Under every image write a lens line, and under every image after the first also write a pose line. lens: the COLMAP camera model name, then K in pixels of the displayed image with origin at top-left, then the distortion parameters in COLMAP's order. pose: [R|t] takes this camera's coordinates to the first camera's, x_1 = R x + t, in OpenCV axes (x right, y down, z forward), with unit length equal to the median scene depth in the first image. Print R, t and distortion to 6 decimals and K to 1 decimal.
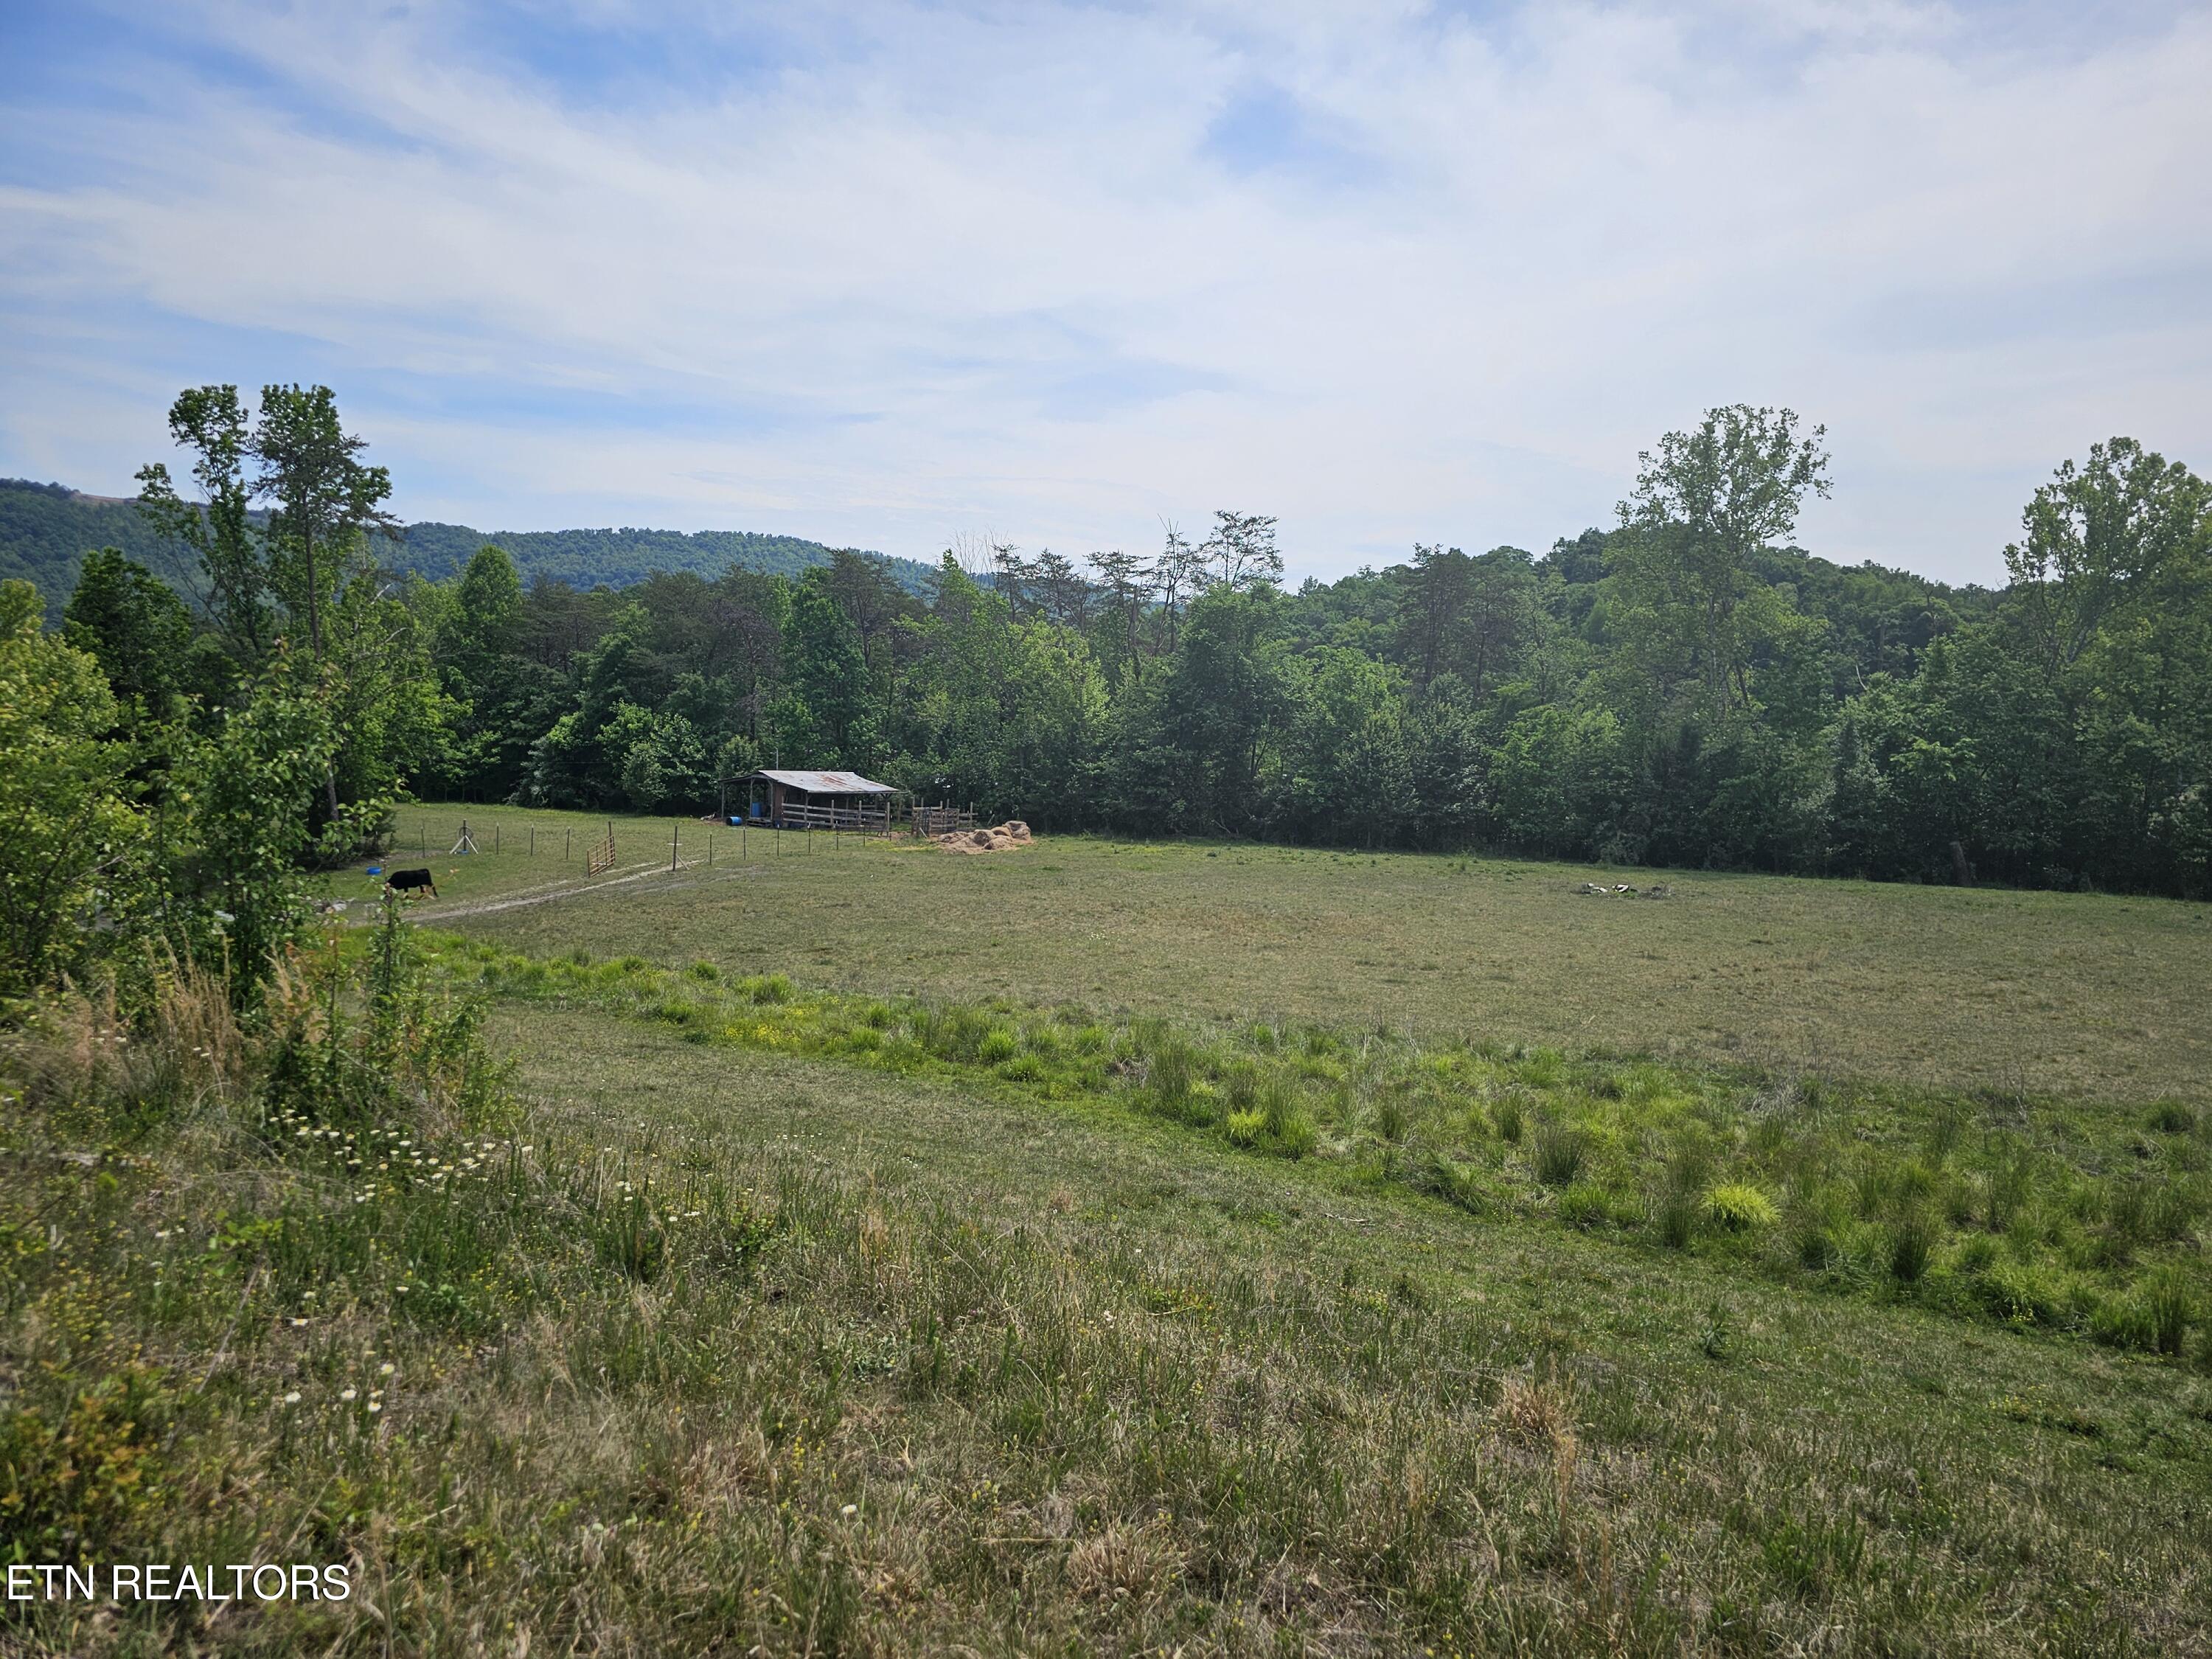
lens RADIAL K [[1464.2, 0, 1116.7], [0, 1464.2, 877.1], [0, 0, 1]] dist [0.057786, -0.056391]
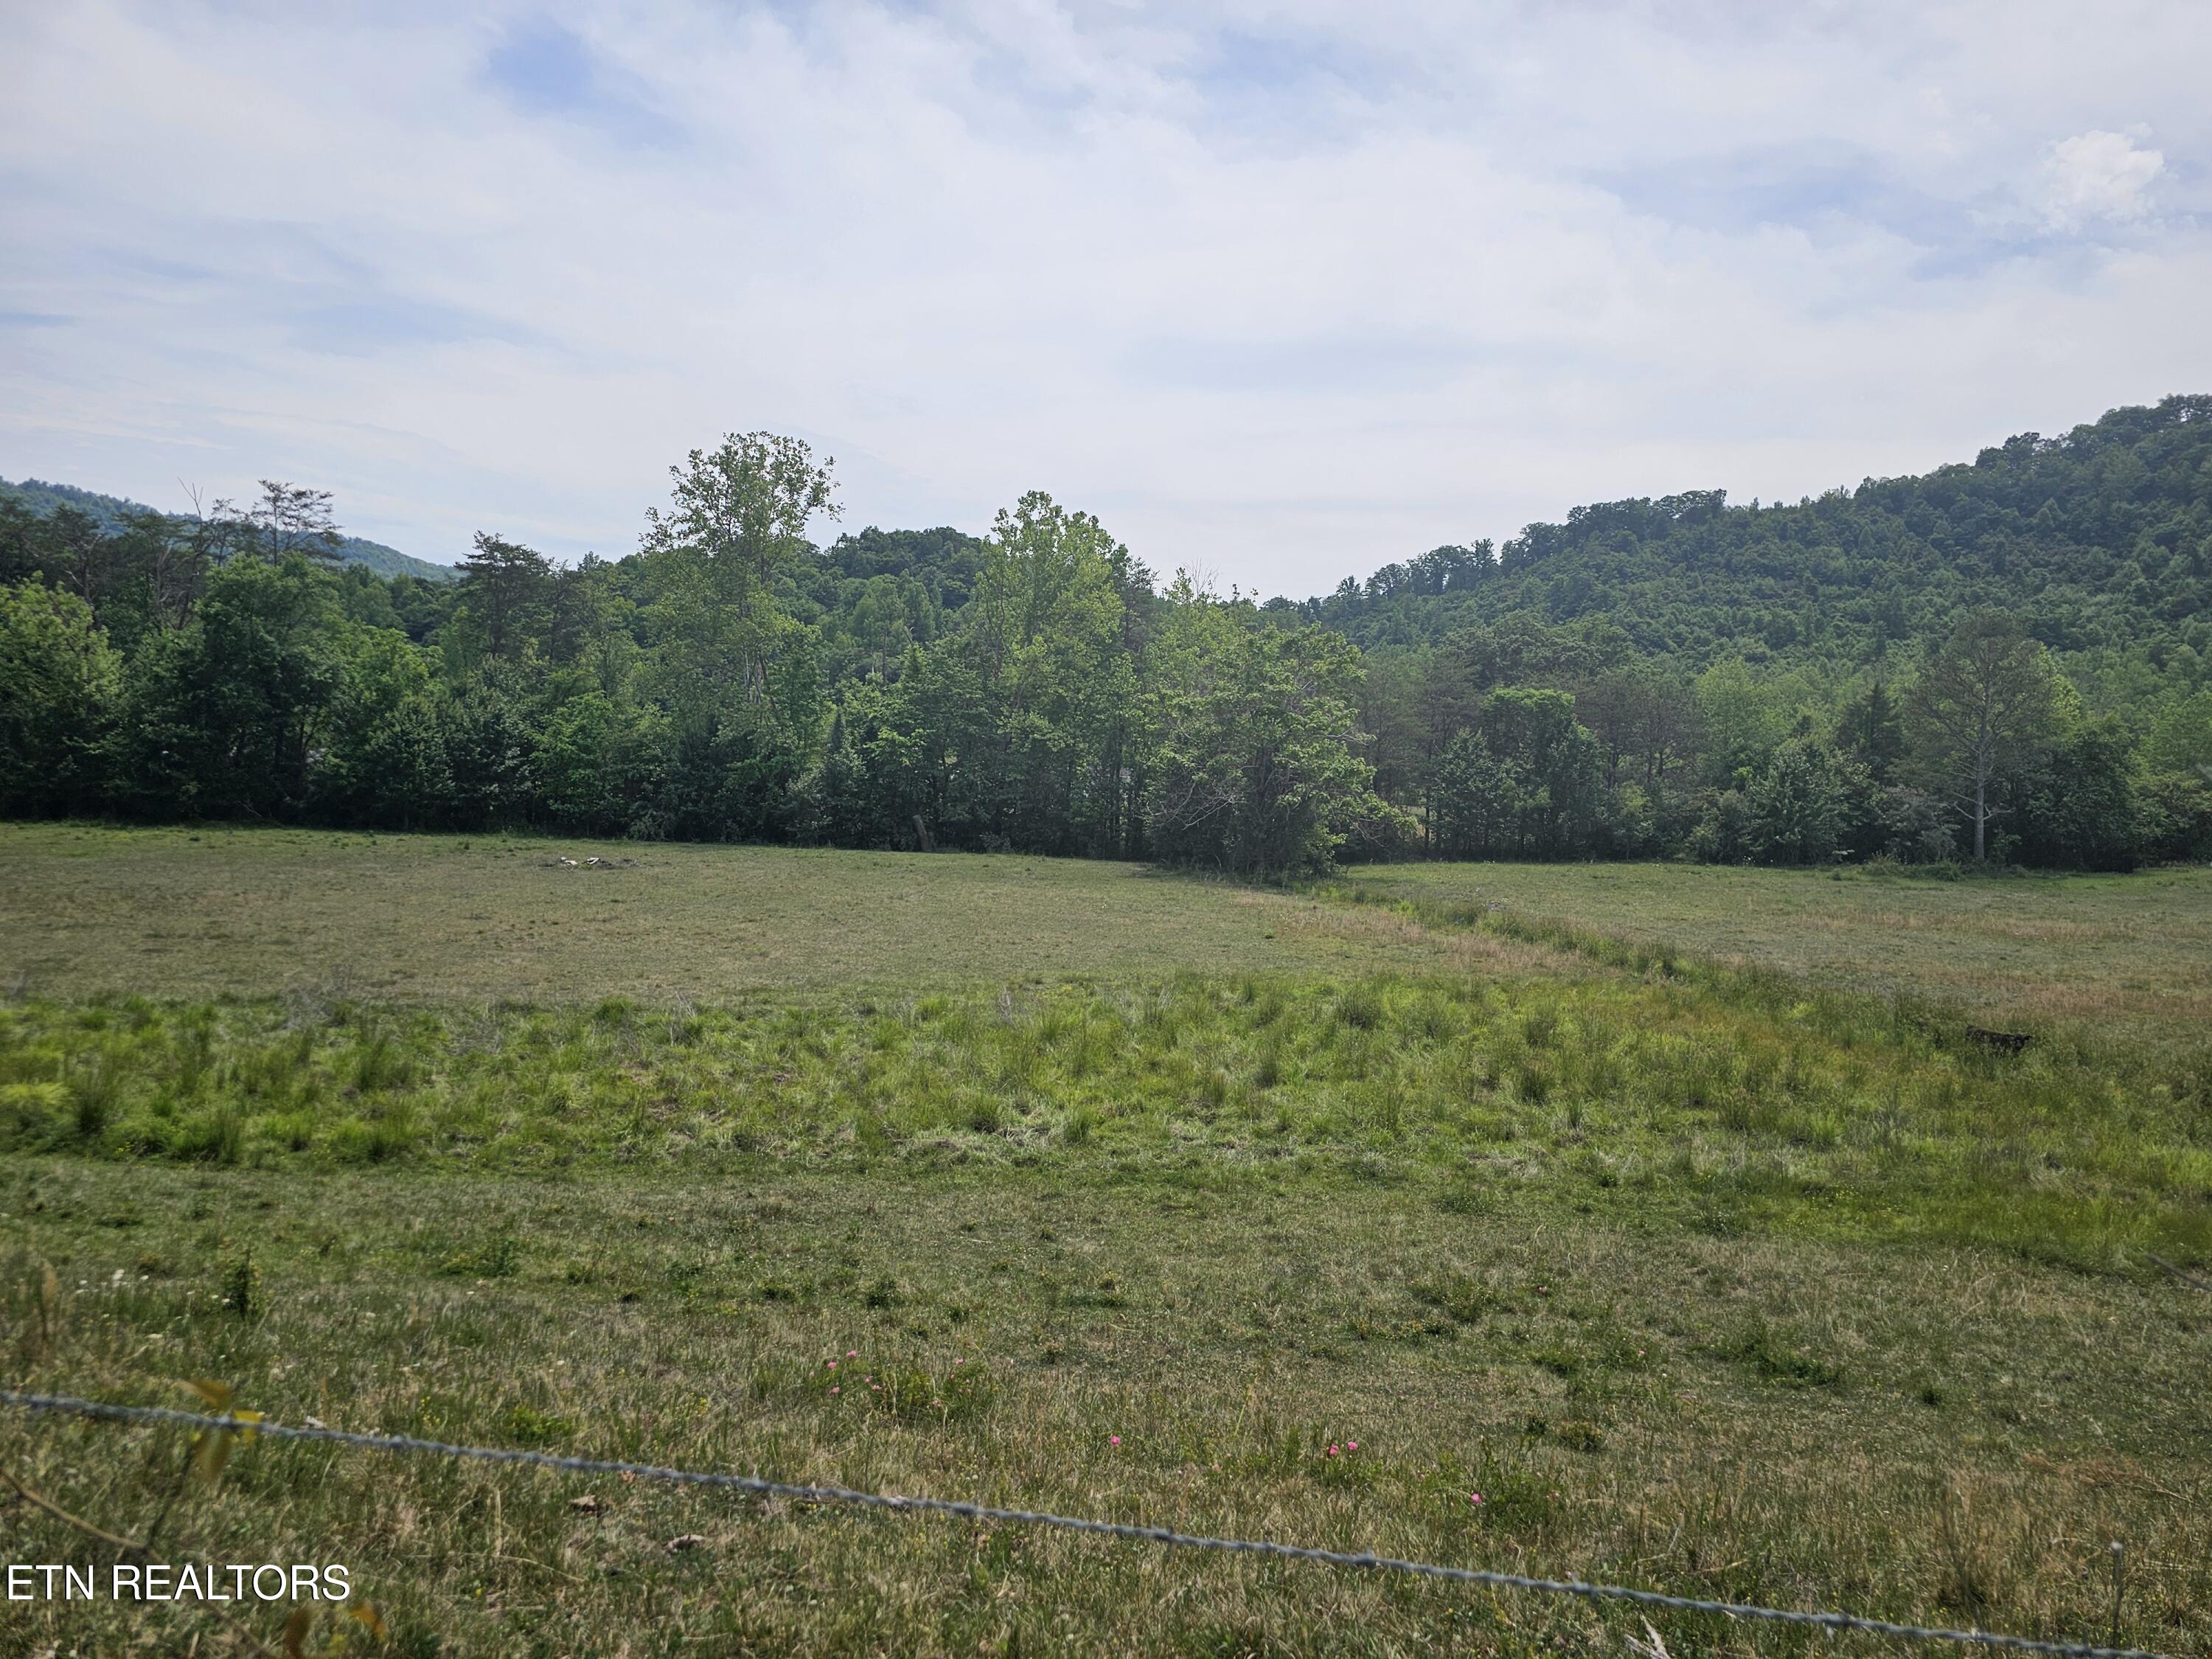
lens RADIAL K [[1464.2, 0, 1144.4], [0, 1464.2, 861.2], [0, 0, 1]] dist [0.057786, -0.056391]
pose [[0.897666, -0.026806, 0.439860, 0.161329], [0.027569, 0.999609, 0.004654, 0.010577], [-0.439812, 0.007949, 0.898054, -0.125294]]
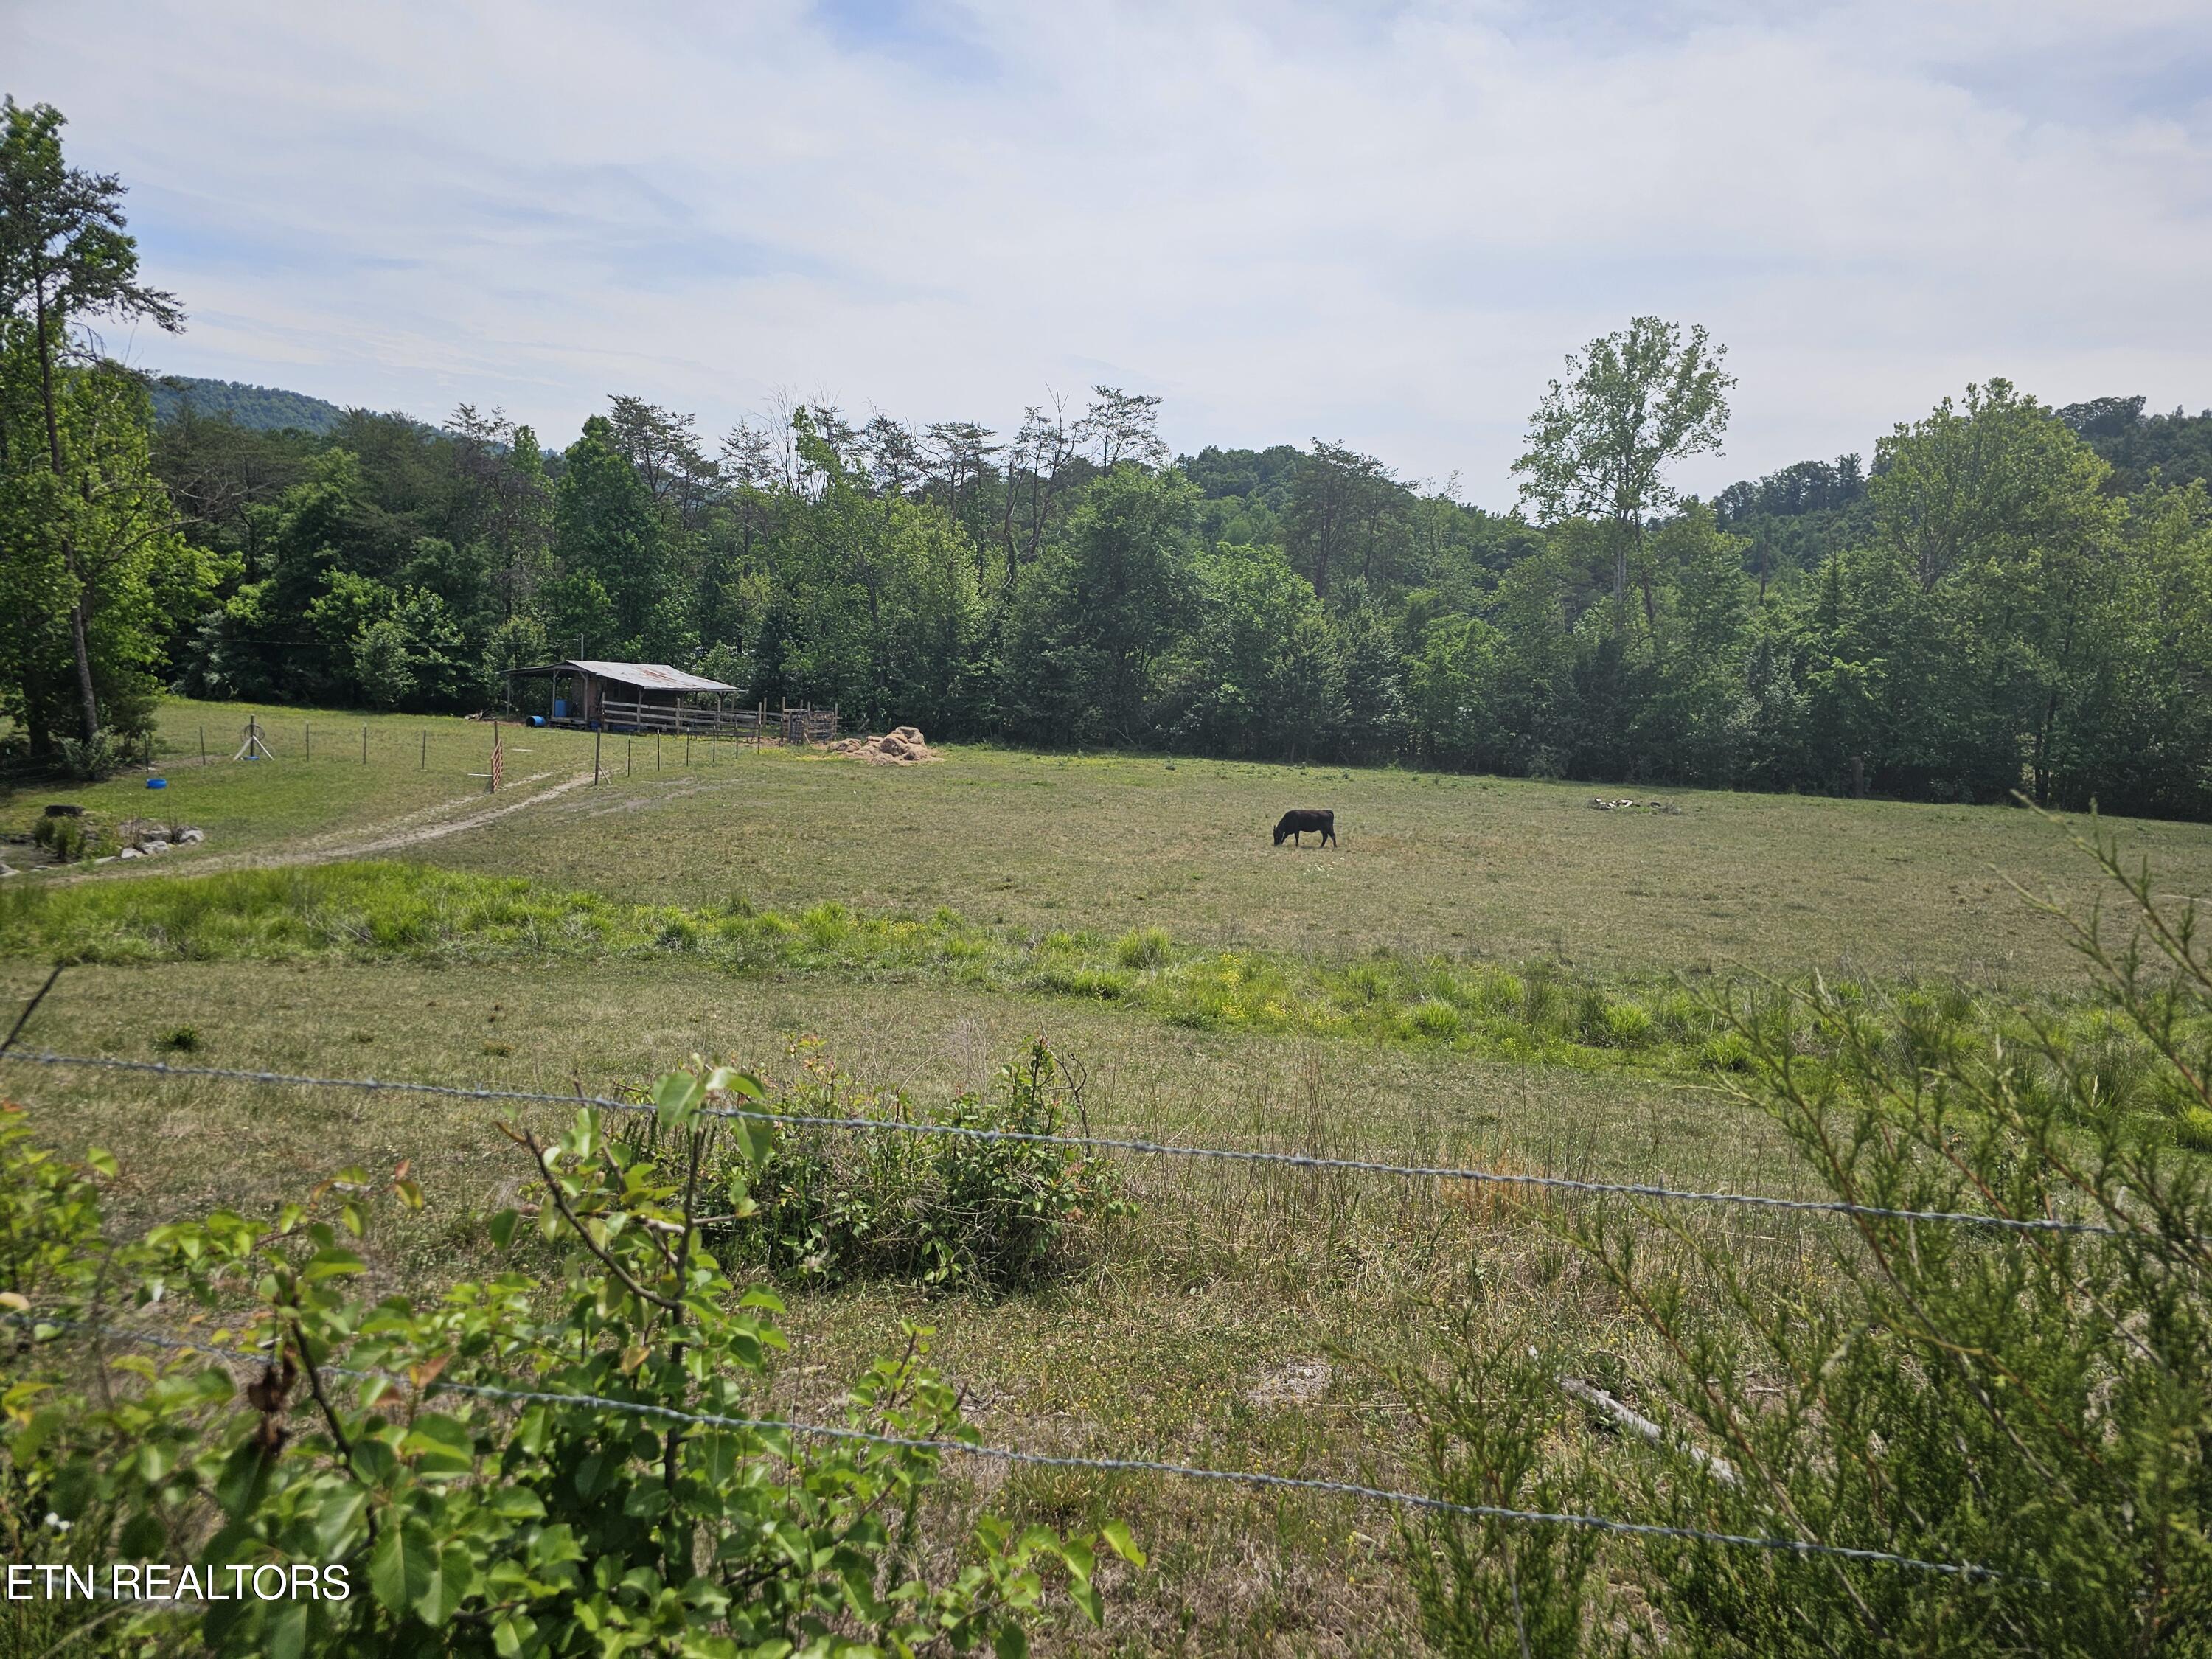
lens RADIAL K [[1464.2, 0, 1142.7], [0, 1464.2, 823.2], [0, 0, 1]] dist [0.057786, -0.056391]
pose [[0.954723, -0.008149, 0.297383, -0.183713], [-0.000221, 0.999605, 0.028099, -0.005207], [-0.297495, -0.026893, 0.954345, 0.117782]]
